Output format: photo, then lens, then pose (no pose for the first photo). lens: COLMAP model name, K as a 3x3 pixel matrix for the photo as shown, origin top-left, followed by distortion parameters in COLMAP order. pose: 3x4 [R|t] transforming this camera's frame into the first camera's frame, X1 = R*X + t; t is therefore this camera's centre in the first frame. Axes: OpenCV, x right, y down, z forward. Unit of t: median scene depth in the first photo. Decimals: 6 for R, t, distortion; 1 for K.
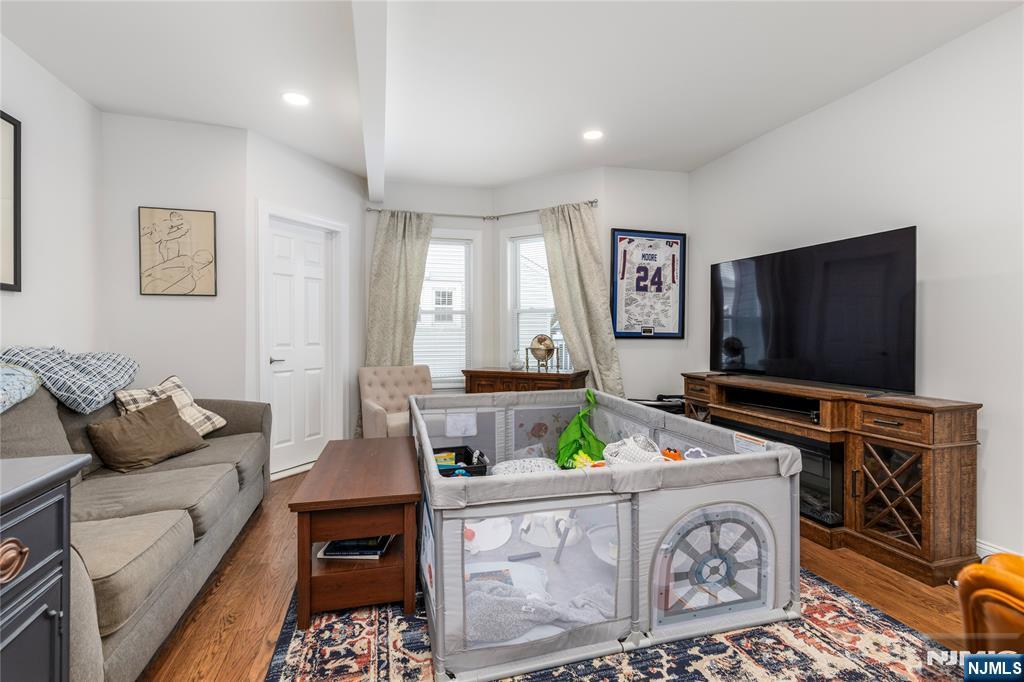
lens RADIAL K [[468.9, 0, 508.7], [0, 468.9, 335.9], [0, 0, 1]] dist [0.011509, -0.000206]
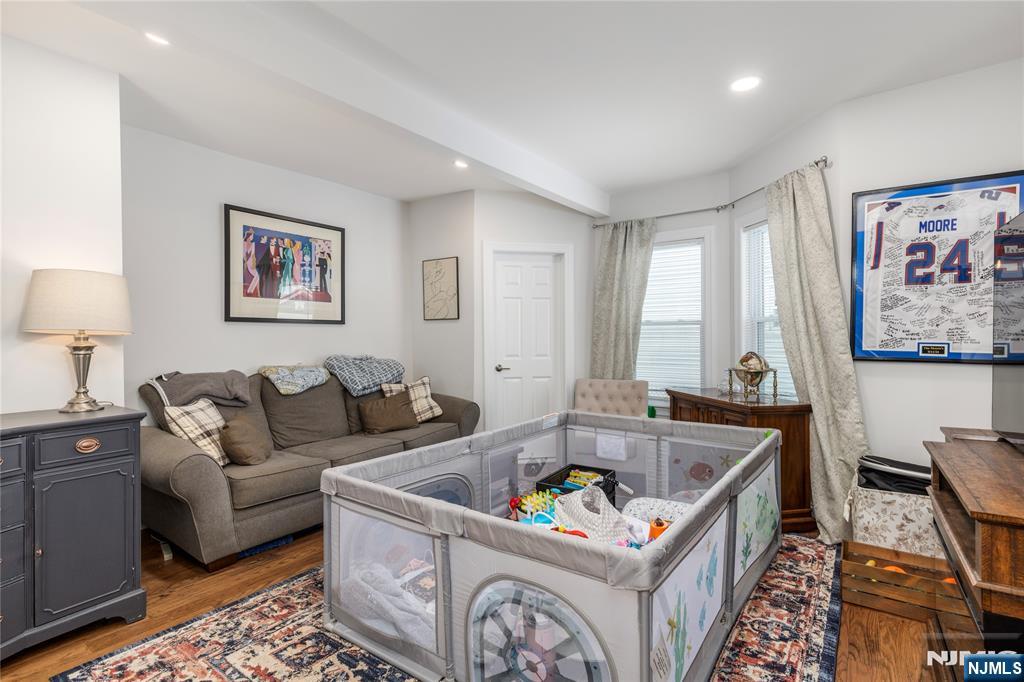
lens RADIAL K [[486.7, 0, 510.7], [0, 486.7, 342.8], [0, 0, 1]] dist [0.003663, 0.000129]
pose [[0.626549, 0.009579, -0.779323, 0.446706], [-0.002677, 0.999945, 0.010138, -0.024612], [0.779378, -0.004266, 0.626540, 0.194558]]
